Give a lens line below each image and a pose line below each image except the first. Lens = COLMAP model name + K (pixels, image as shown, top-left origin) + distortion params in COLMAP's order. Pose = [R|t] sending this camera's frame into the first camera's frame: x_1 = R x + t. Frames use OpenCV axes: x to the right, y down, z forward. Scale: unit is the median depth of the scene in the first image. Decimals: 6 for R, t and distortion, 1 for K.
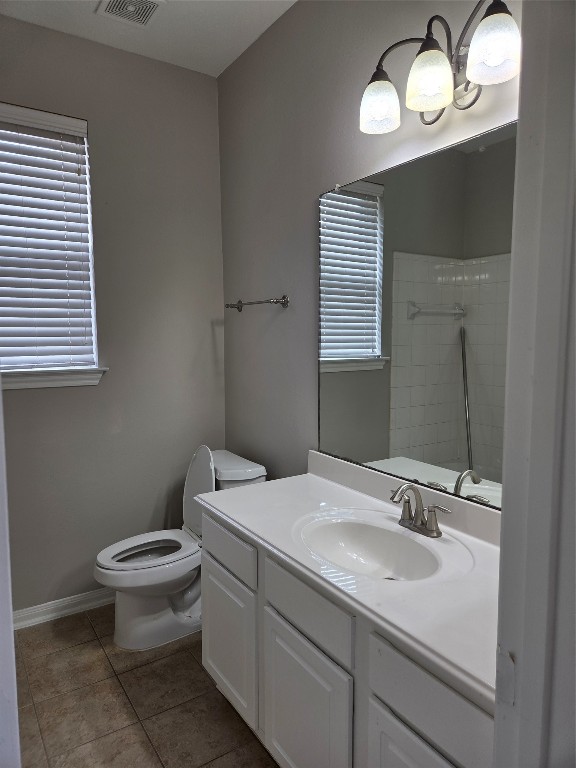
lens RADIAL K [[510.4, 0, 288.0], [0, 510.4, 387.7], [0, 0, 1]] dist [0.050300, -0.036037]
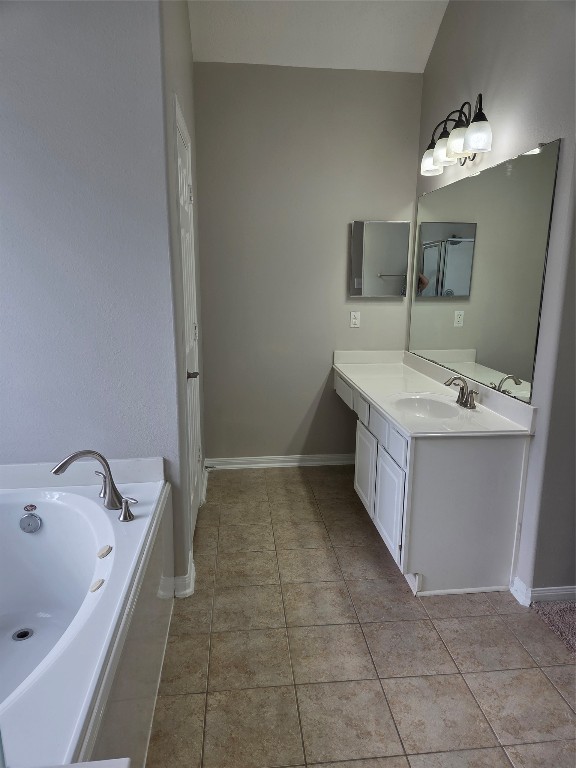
lens RADIAL K [[510.4, 0, 287.6], [0, 510.4, 383.4], [0, 0, 1]] dist [0.050300, -0.036037]
pose [[0.884786, 0.112498, -0.452215, 0.468691], [-0.065351, 0.990787, 0.118617, 0.048765], [0.461393, -0.075398, 0.883986, -0.674723]]
